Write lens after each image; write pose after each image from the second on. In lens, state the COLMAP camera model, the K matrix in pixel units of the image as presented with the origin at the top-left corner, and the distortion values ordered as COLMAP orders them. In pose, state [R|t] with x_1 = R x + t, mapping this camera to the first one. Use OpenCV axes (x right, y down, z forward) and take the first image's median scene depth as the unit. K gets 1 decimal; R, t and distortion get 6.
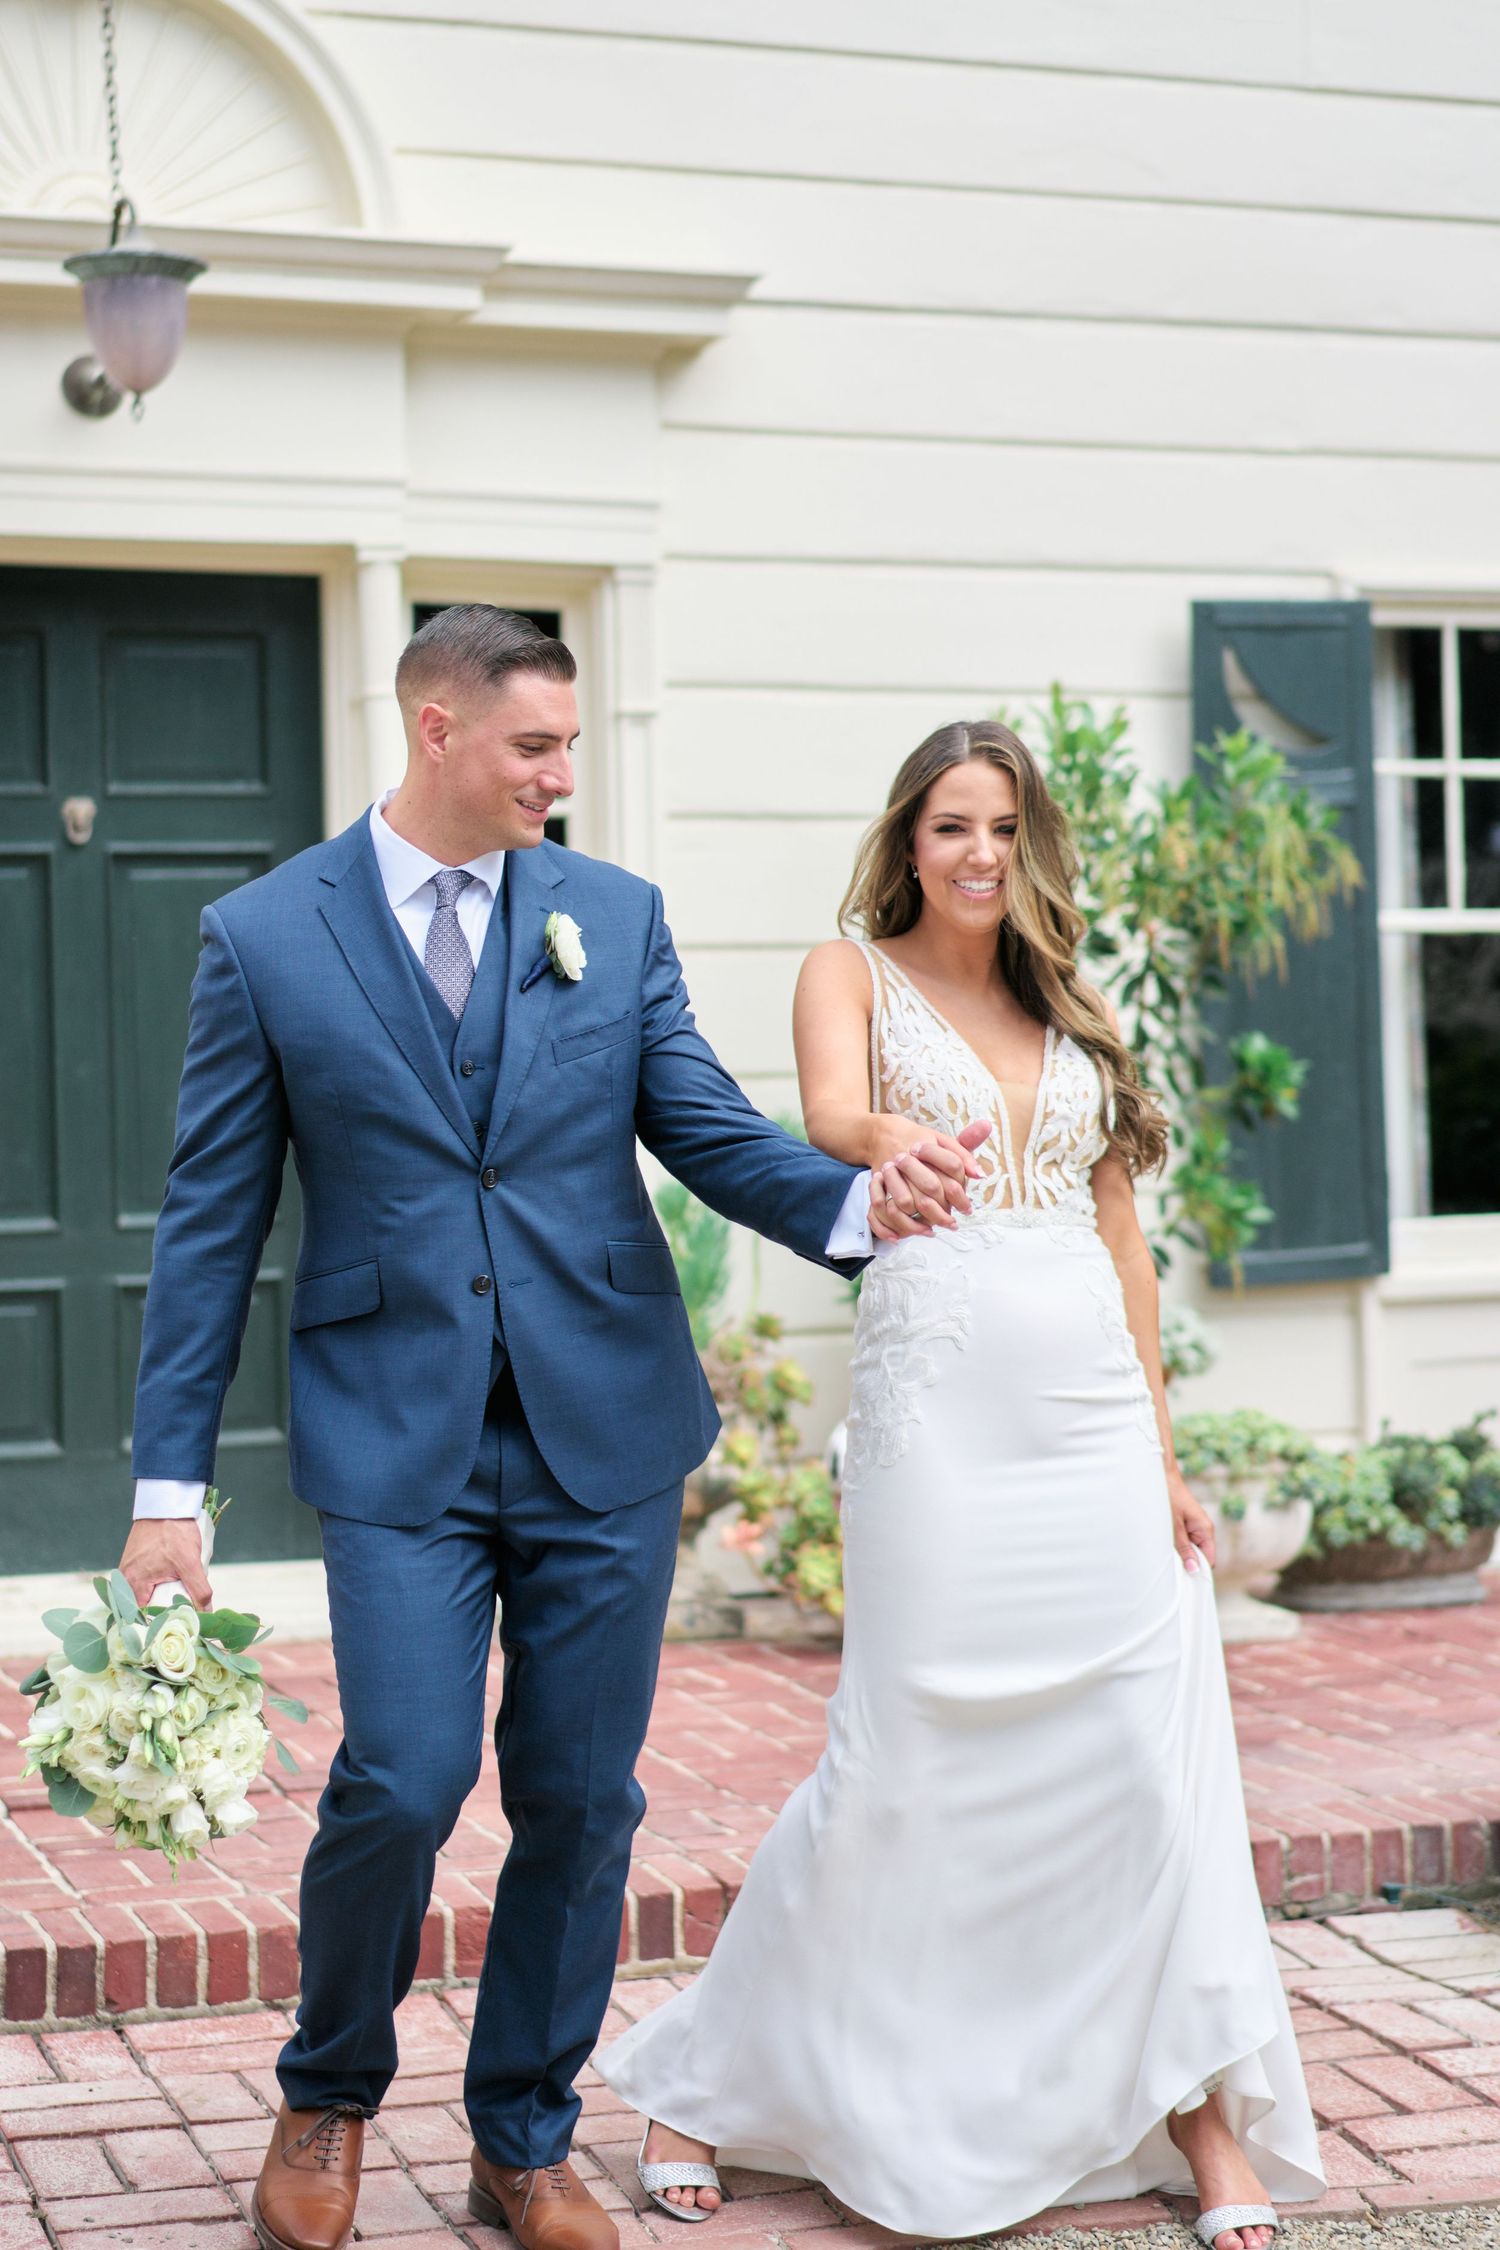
lens RADIAL K [[3466.4, 0, 749.7], [0, 3466.4, 1075.6], [0, 0, 1]] dist [0.009961, -0.076149]
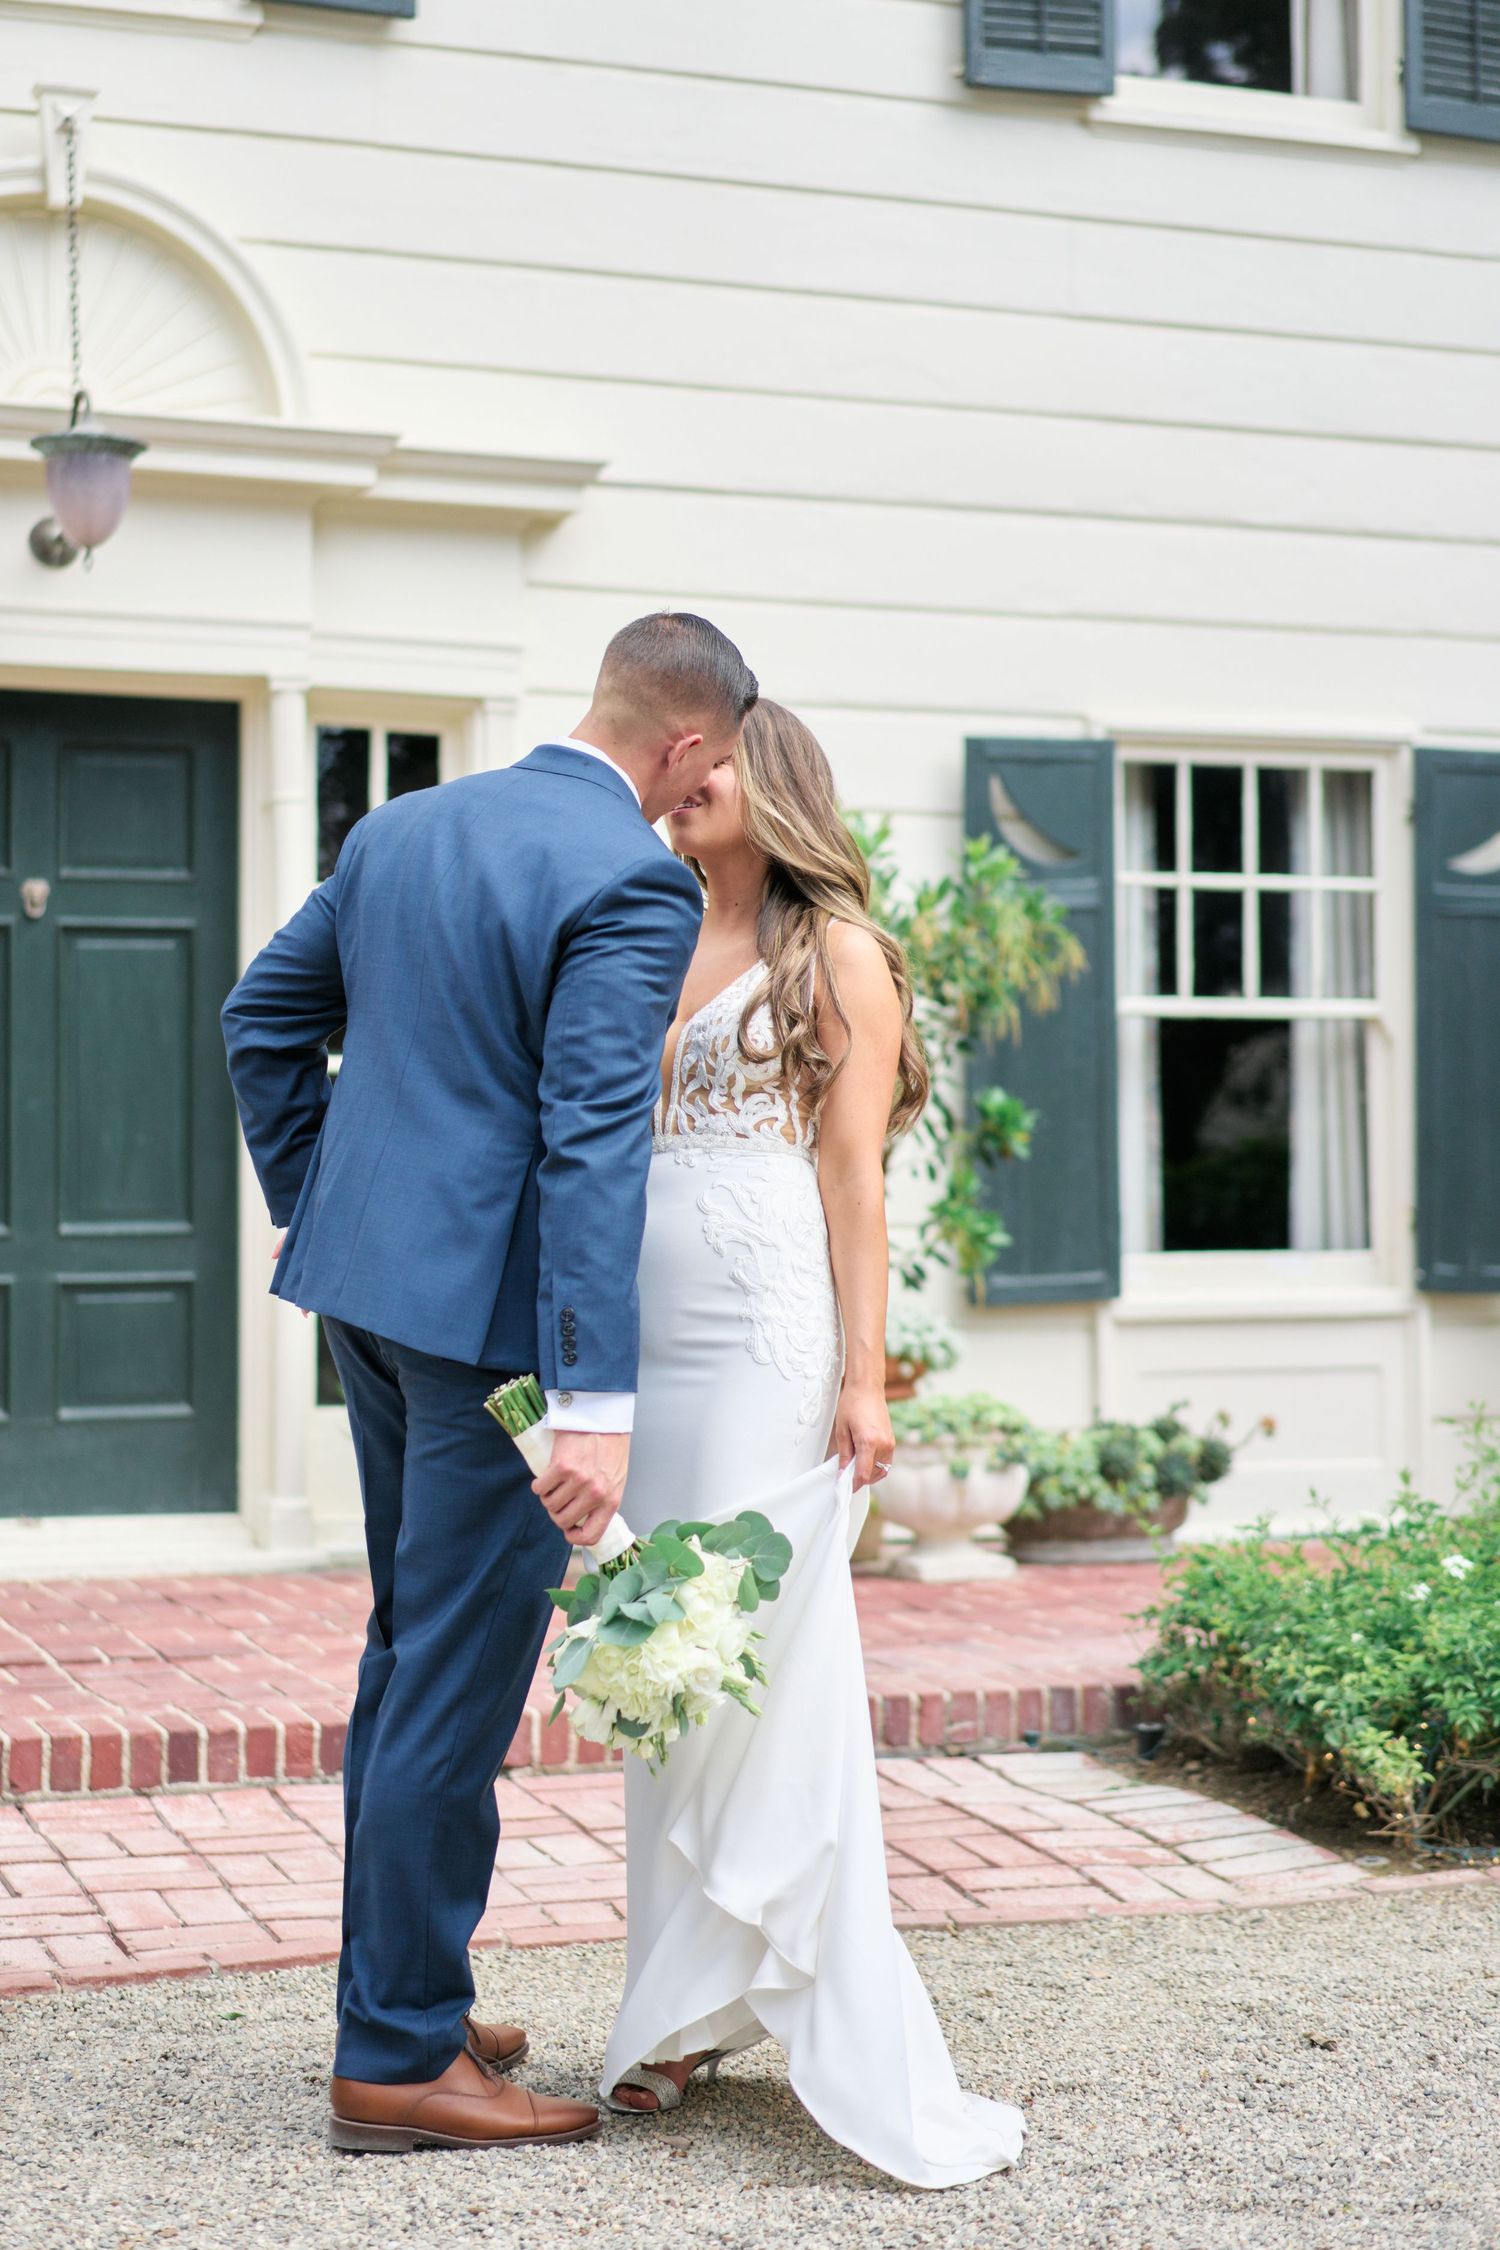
lens RADIAL K [[3351.3, 0, 750.0], [0, 3351.3, 1125.0], [0, 0, 1]] dist [0.014744, -0.061458]
pose [[0.999838, 0.017842, 0.002443, 0.057166], [-0.017759, 0.999375, -0.030566, 0.038509], [-0.002987, 0.030517, 0.999530, -0.177316]]
